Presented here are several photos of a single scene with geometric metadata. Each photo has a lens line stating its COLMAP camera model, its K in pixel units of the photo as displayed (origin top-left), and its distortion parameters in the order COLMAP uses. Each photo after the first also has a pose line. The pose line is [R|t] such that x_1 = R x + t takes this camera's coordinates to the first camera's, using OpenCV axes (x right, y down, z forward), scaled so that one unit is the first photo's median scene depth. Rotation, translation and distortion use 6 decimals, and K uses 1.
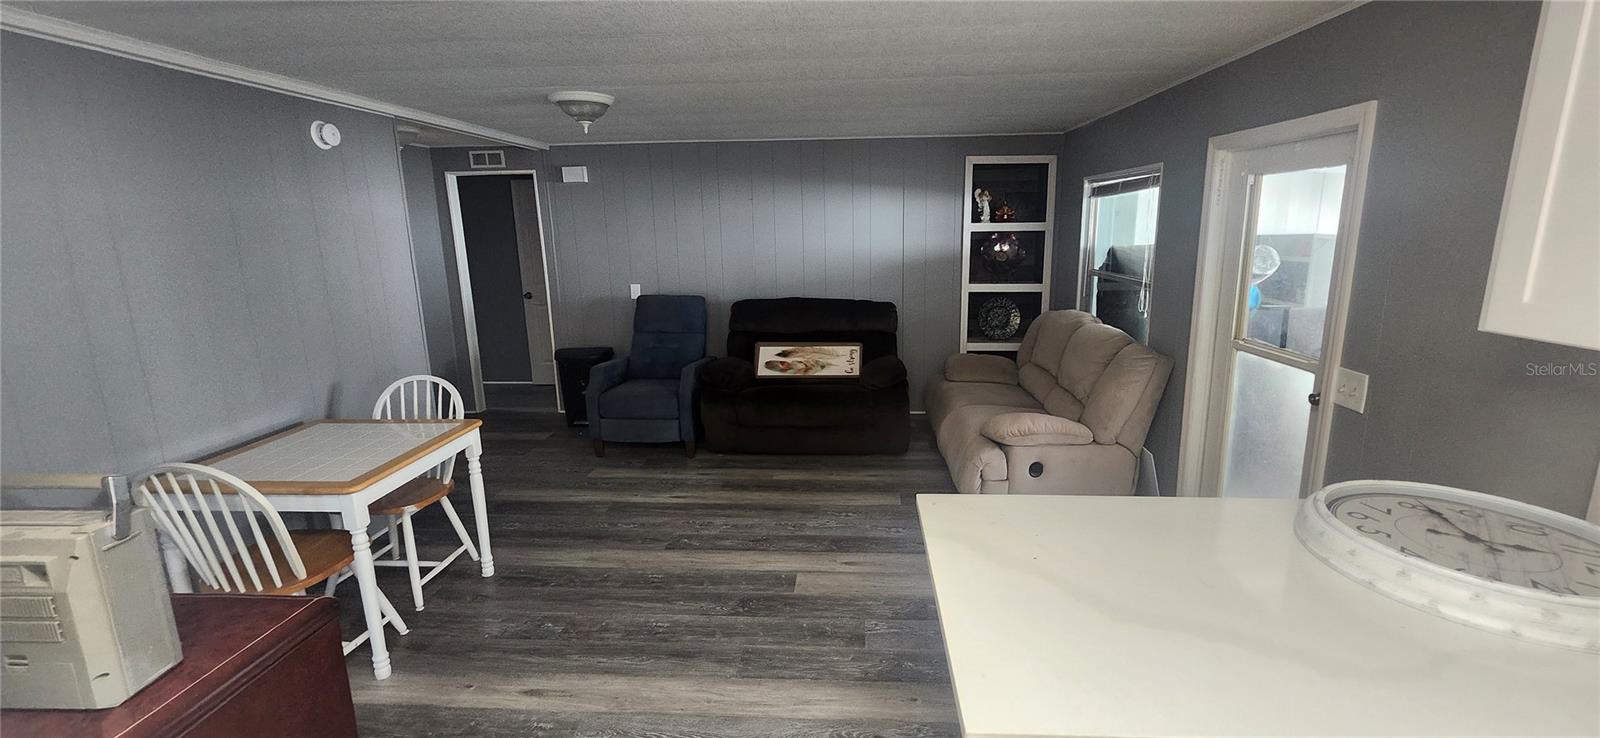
lens RADIAL K [[633.3, 0, 824.0], [0, 633.3, 359.2], [0, 0, 1]] dist [0.005341, -0.000423]
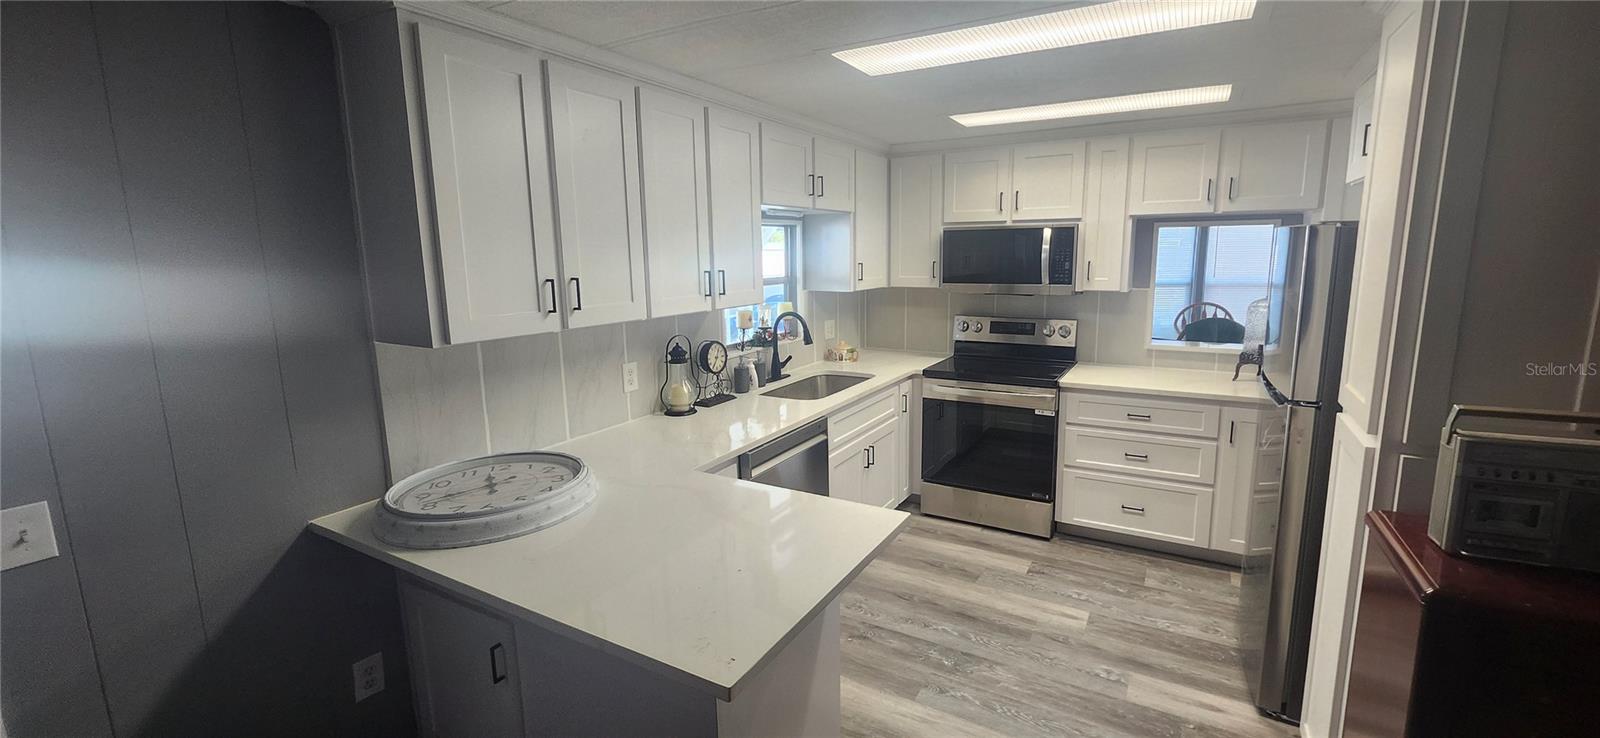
lens RADIAL K [[638.8, 0, 813.1], [0, 638.8, 354.4], [0, 0, 1]] dist [-0.000830, -0.000009]
pose [[-0.891643, -0.047272, 0.450264, -0.065170], [0.117240, 0.936500, 0.330488, -0.101540], [-0.437295, 0.347466, -0.829482, 0.477719]]
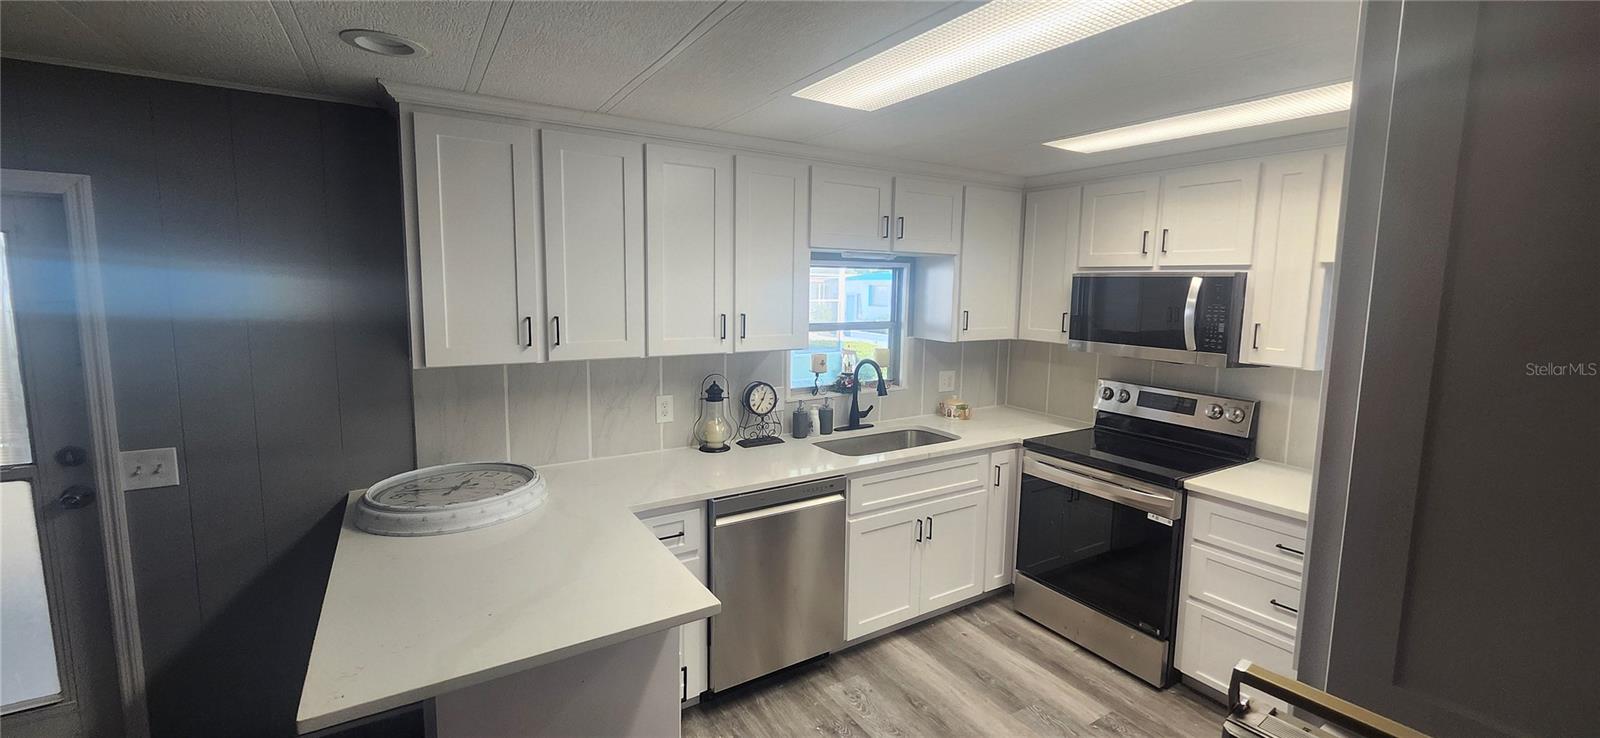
lens RADIAL K [[638.8, 0, 813.1], [0, 638.8, 354.4], [0, 0, 1]] dist [-0.000830, -0.000009]
pose [[-0.580128, -0.087304, 0.809833, -0.231040], [0.159282, 0.962884, 0.217906, -0.073933], [-0.798800, 0.255405, -0.544690, 0.291491]]
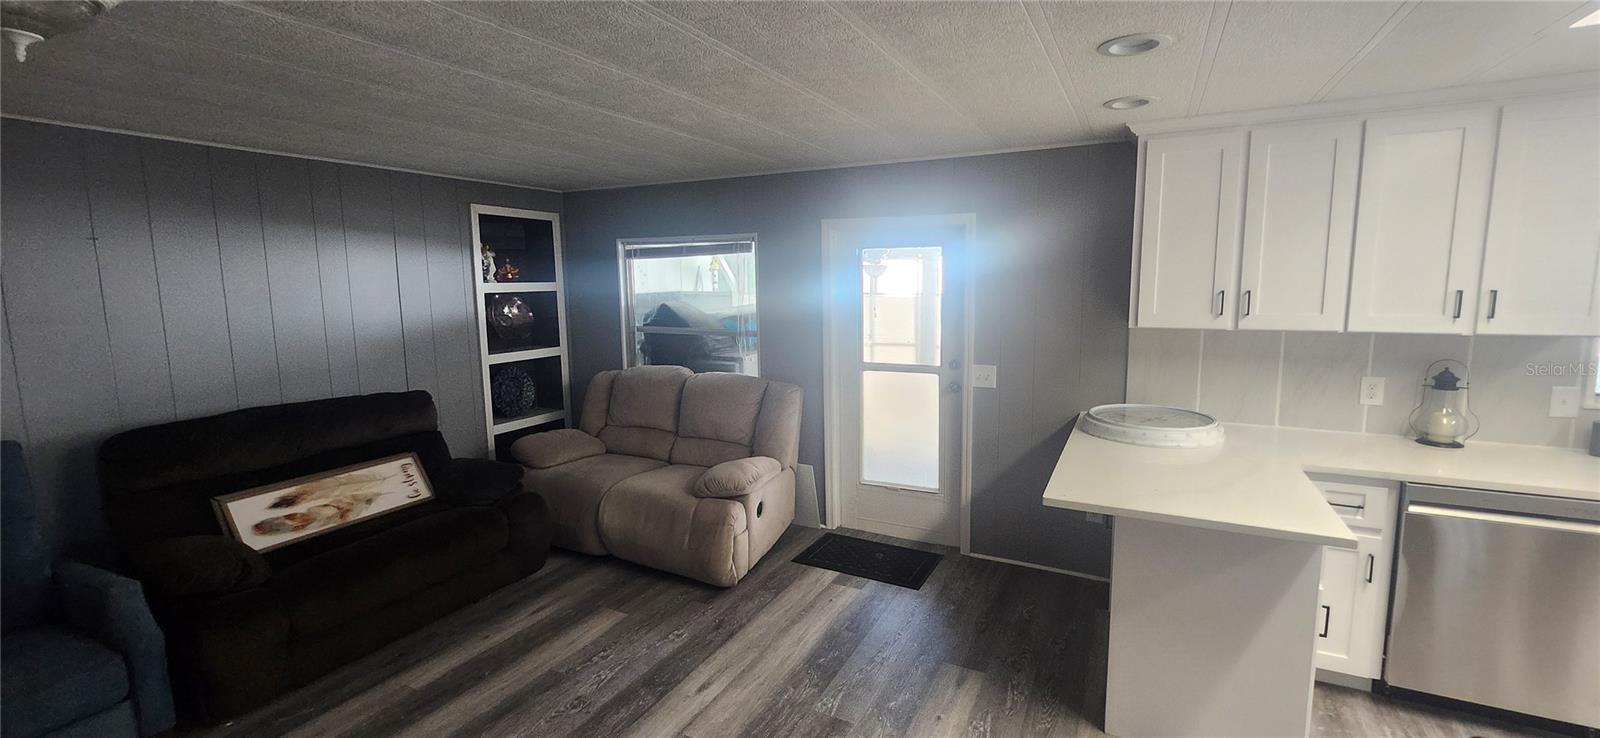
lens RADIAL K [[633.3, 0, 824.0], [0, 633.3, 359.2], [0, 0, 1]] dist [0.005341, -0.000423]
pose [[0.404517, -0.110991, 0.907770, -0.386353], [0.196225, 0.980024, 0.032385, -0.059736], [-0.893231, 0.165027, 0.418216, 0.286428]]
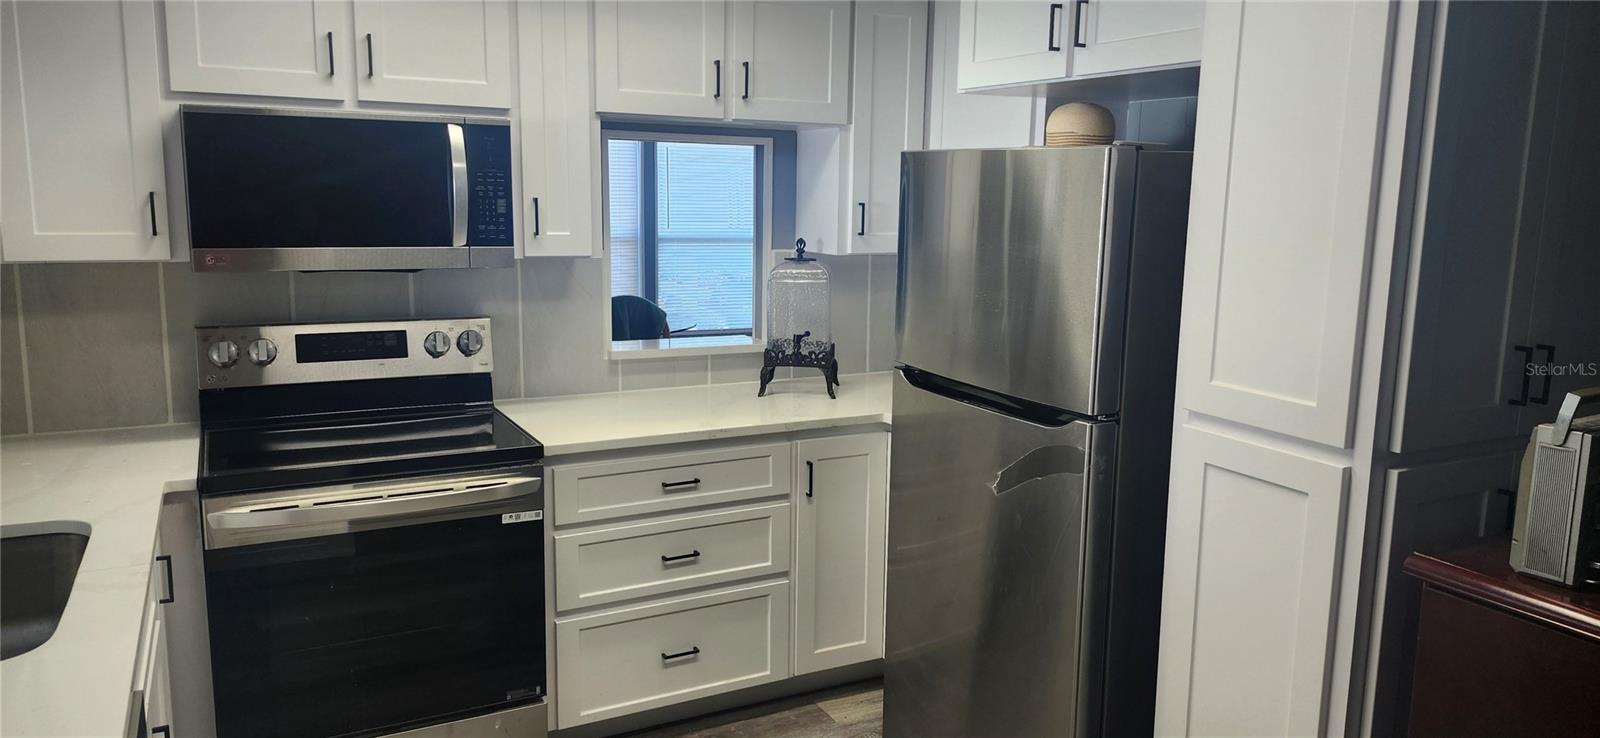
lens RADIAL K [[1119.7, 0, 801.9], [0, 1119.7, 365.0], [0, 0, 1]] dist [0.108515, -0.139570]
pose [[-0.861760, 0.079071, -0.501116, 0.184414], [-0.108743, 0.936030, 0.334698, -0.066199], [0.495525, 0.342922, -0.798035, 0.320203]]
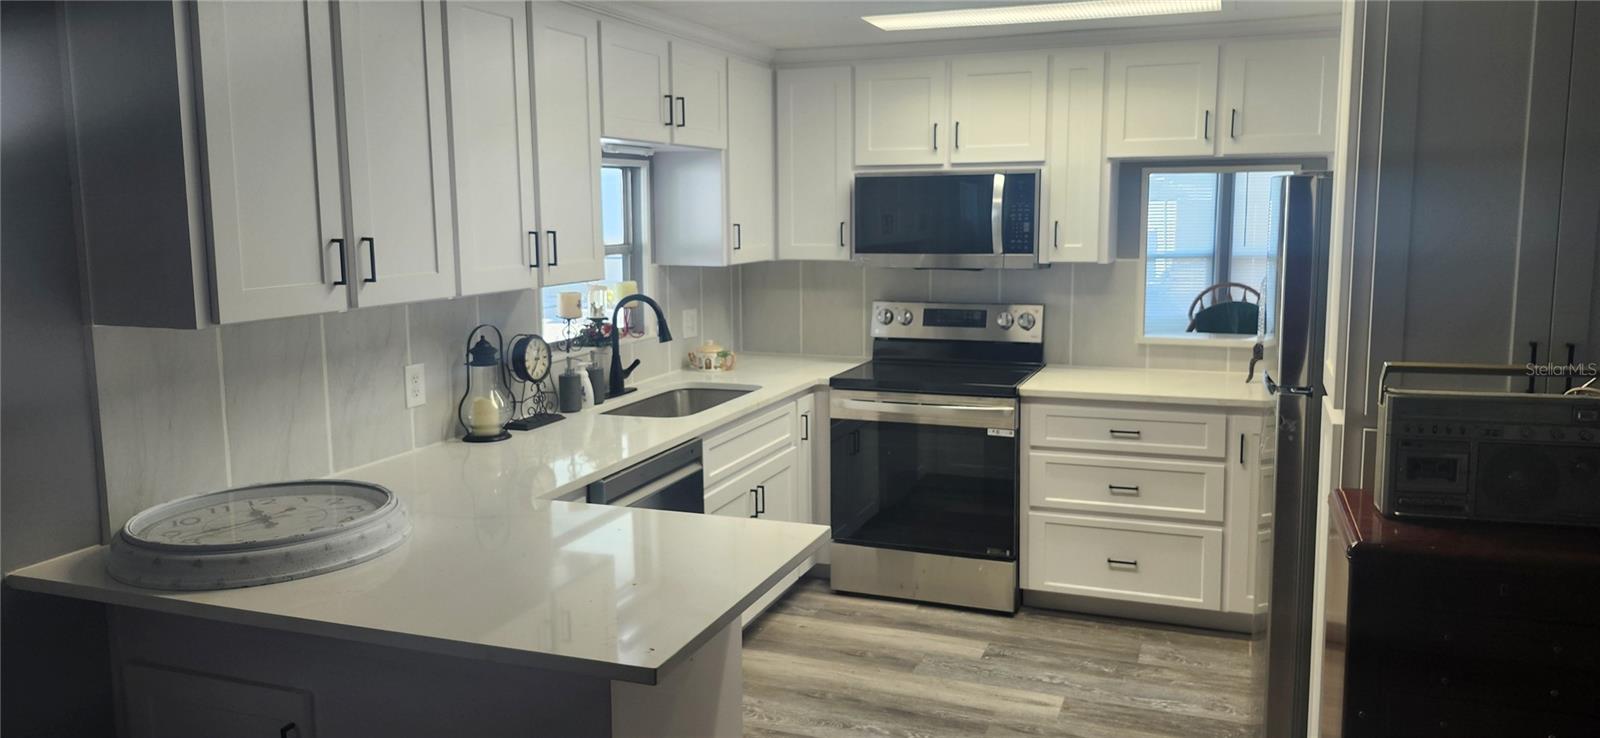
lens RADIAL K [[1123.4, 0, 793.0], [0, 1123.4, 347.6], [0, 0, 1]] dist [0.105787, -0.146921]
pose [[-0.949793, -0.018952, 0.312306, -0.099287], [0.083614, 0.946486, 0.311726, -0.131672], [-0.301501, 0.322188, -0.897381, 0.626466]]
